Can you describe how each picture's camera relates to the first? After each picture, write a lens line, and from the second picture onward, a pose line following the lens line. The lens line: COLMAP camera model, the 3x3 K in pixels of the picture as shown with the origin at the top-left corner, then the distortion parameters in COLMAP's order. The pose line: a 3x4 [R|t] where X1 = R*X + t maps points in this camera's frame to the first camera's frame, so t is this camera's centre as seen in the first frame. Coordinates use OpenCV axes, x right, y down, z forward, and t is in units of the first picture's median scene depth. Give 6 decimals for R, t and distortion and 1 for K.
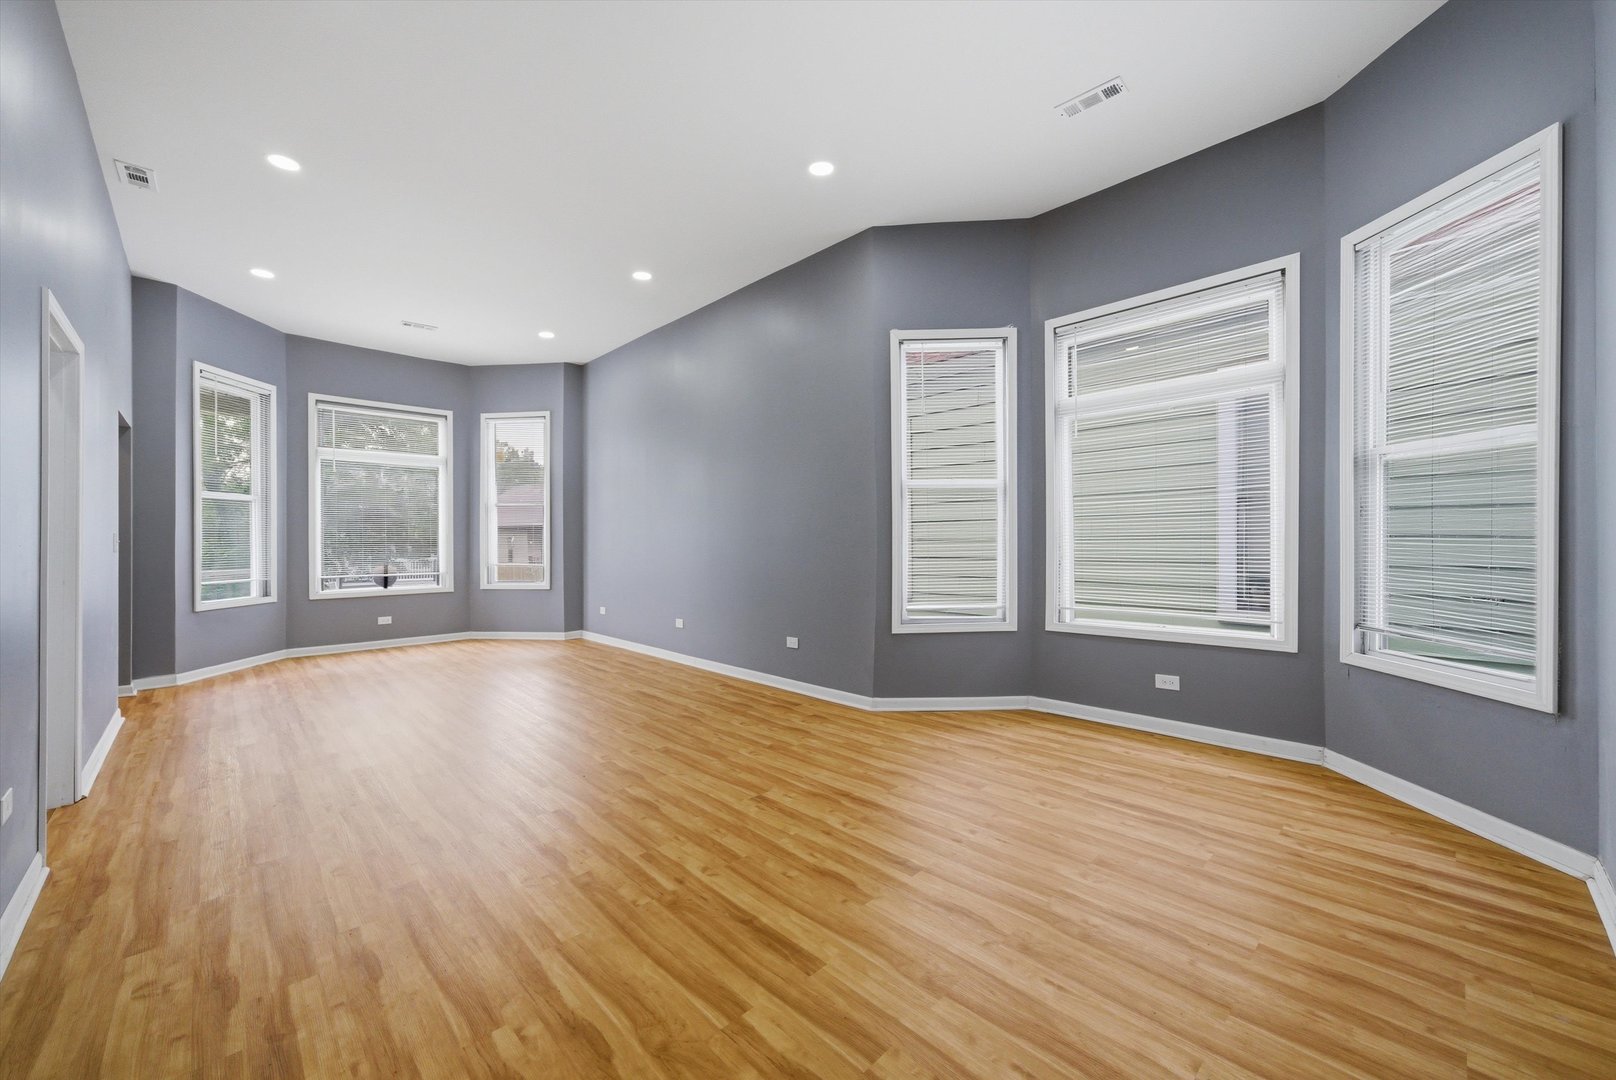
lens RADIAL K [[624.0, 0, 808.9], [0, 624.0, 541.4], [0, 0, 1]] dist [0.000288, 0.000752]
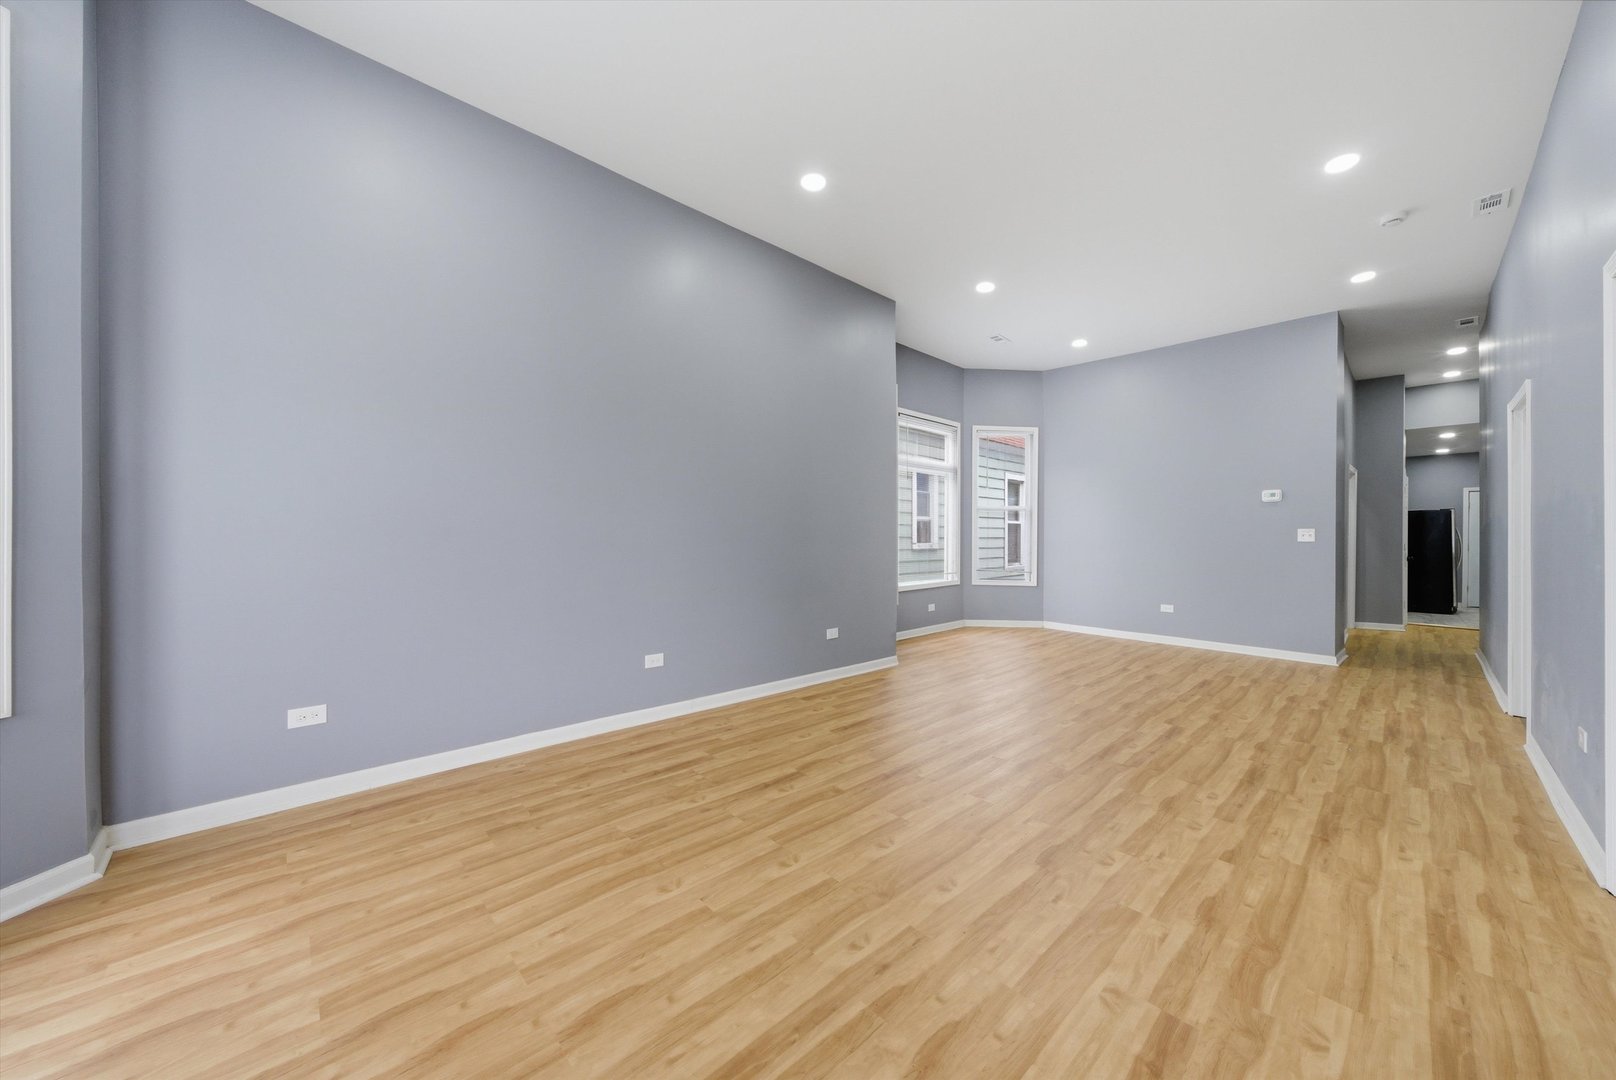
lens RADIAL K [[565.2, 0, 795.4], [0, 565.2, 547.5], [0, 0, 1]] dist [-0.009314, 0.000372]
pose [[0.033418, -0.015660, 0.999319, -0.990342], [-0.004711, 0.999864, 0.015826, 0.003515], [-0.999430, -0.005237, 0.033340, 1.043526]]
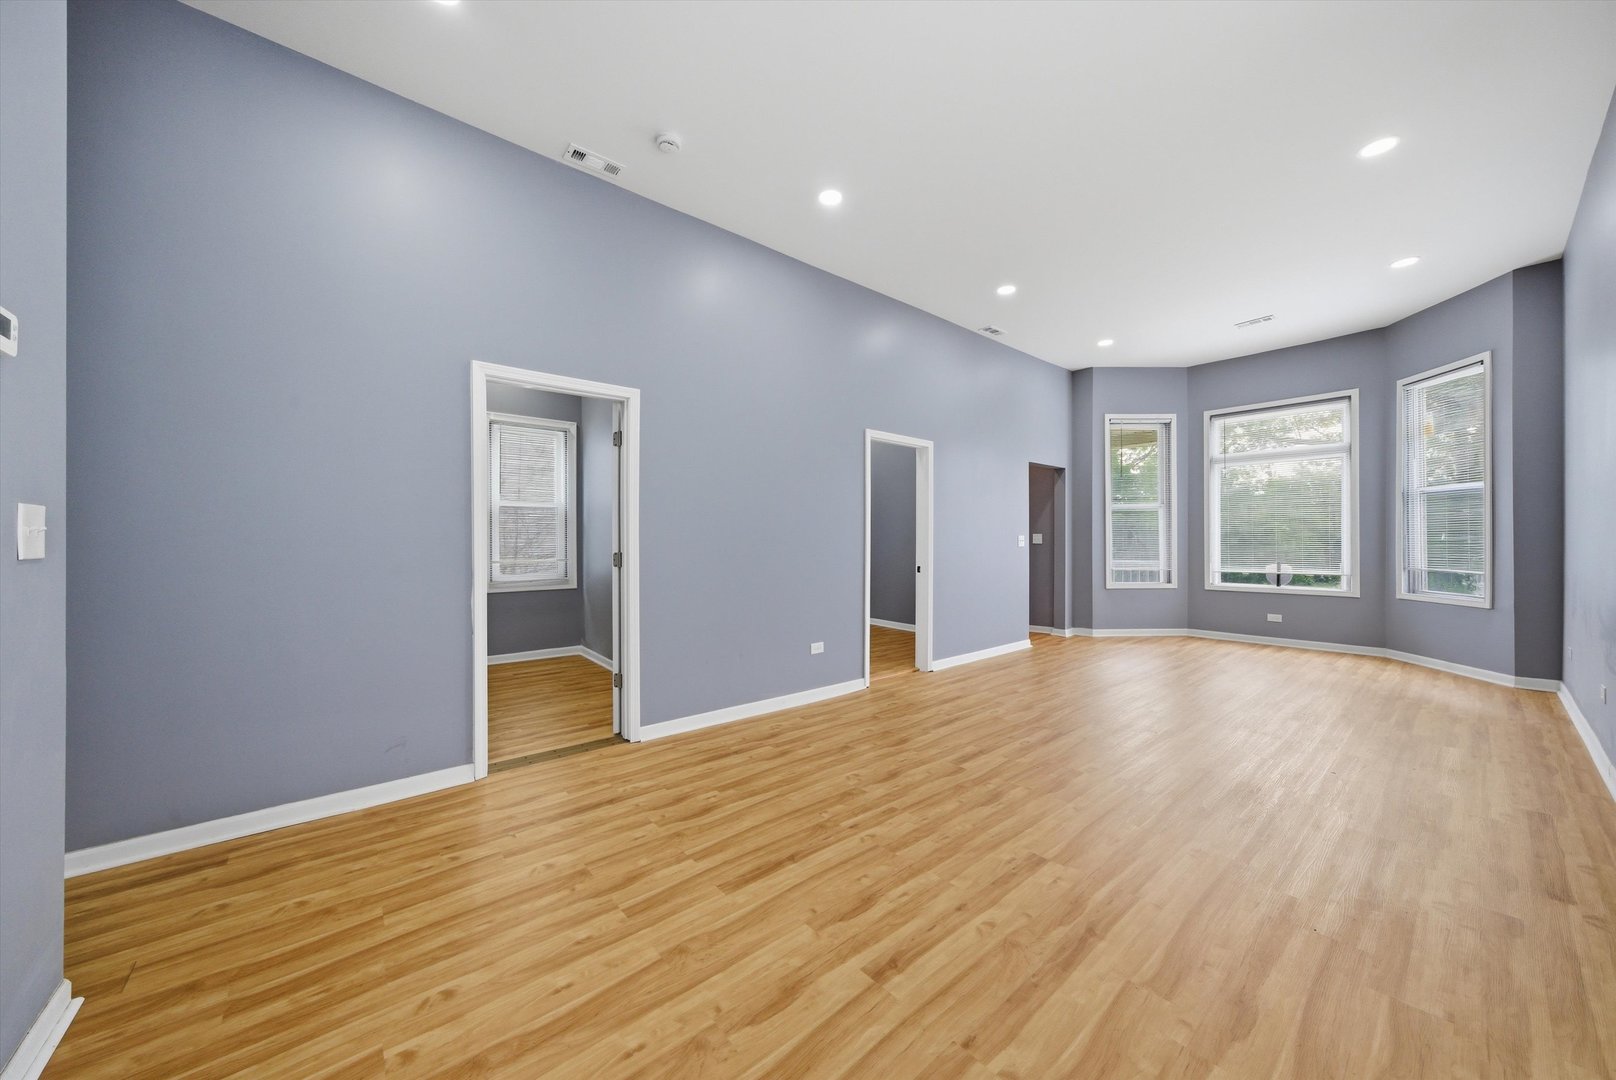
lens RADIAL K [[565.2, 0, 804.7], [0, 565.2, 539.3], [0, 0, 1]] dist [-0.009314, 0.000372]
pose [[-0.075457, 0.000147, -0.997149, 0.400248], [0.005015, 0.999987, -0.000232, -0.004801], [0.997136, -0.005018, -0.075457, 0.446901]]
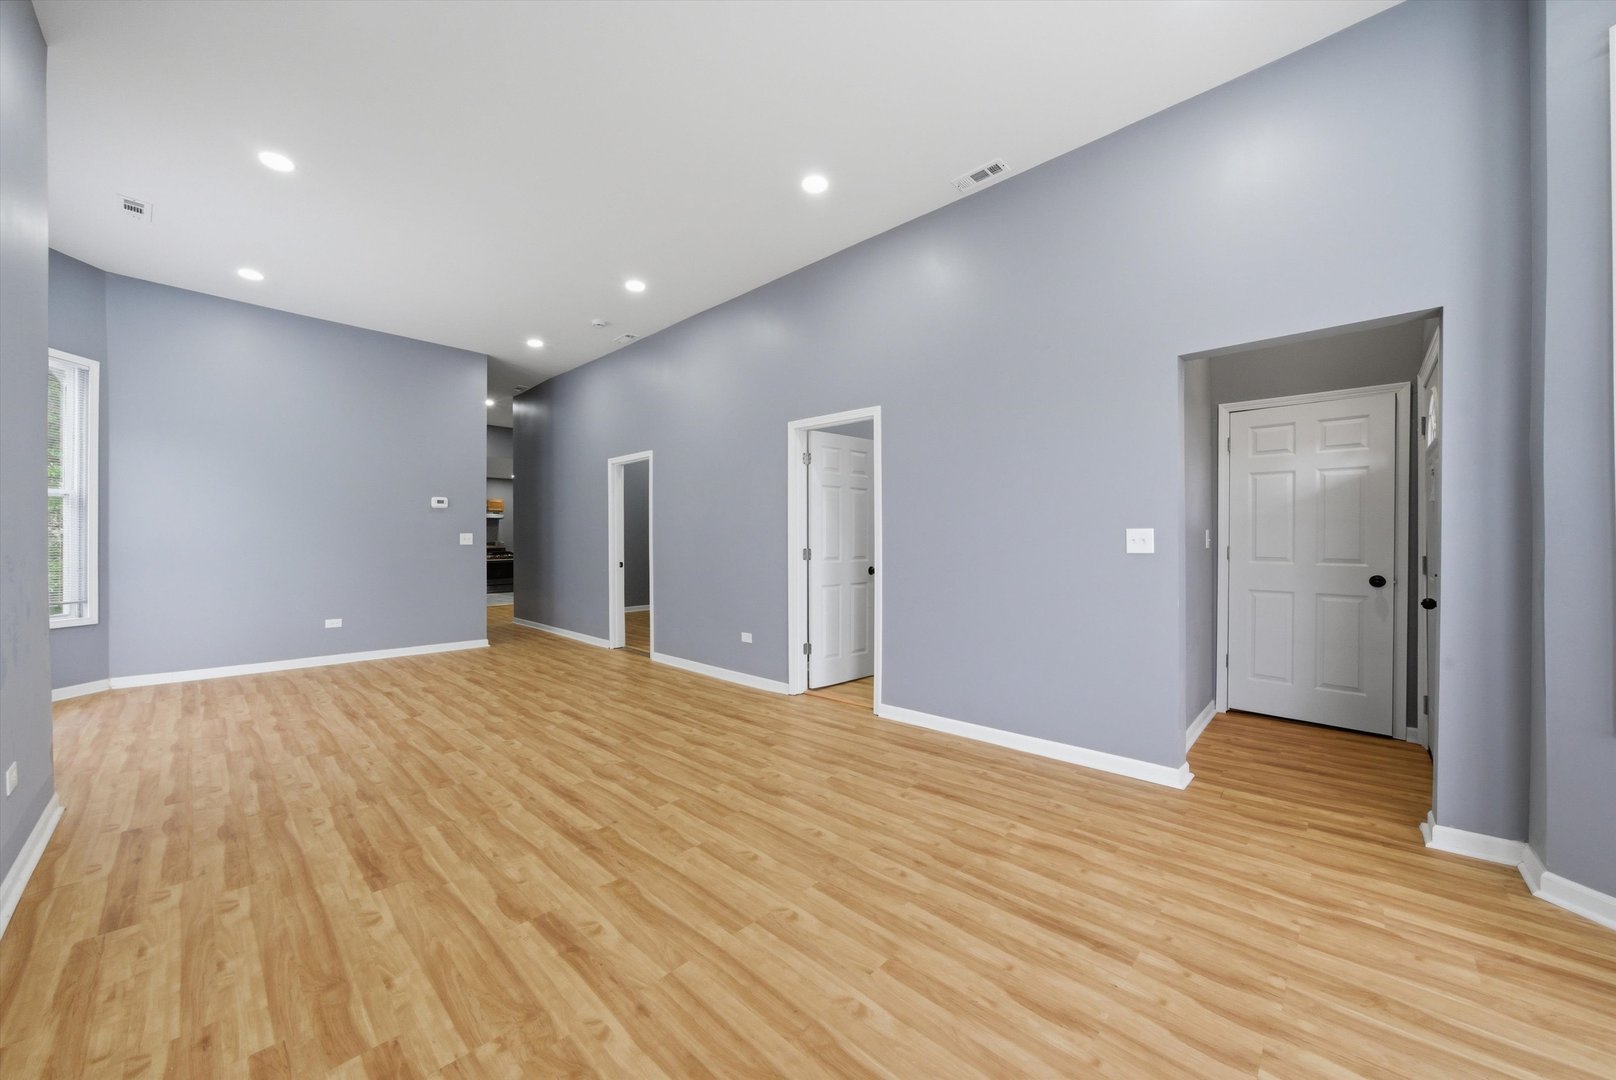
lens RADIAL K [[589.7, 0, 813.7], [0, 589.7, 550.1], [0, 0, 1]] dist [-0.011661, 0.000781]
pose [[-0.998796, 0.002324, -0.048994, -0.571453], [0.001603, 0.999890, 0.014757, -0.002048], [0.049022, 0.014660, -0.998690, 1.448097]]
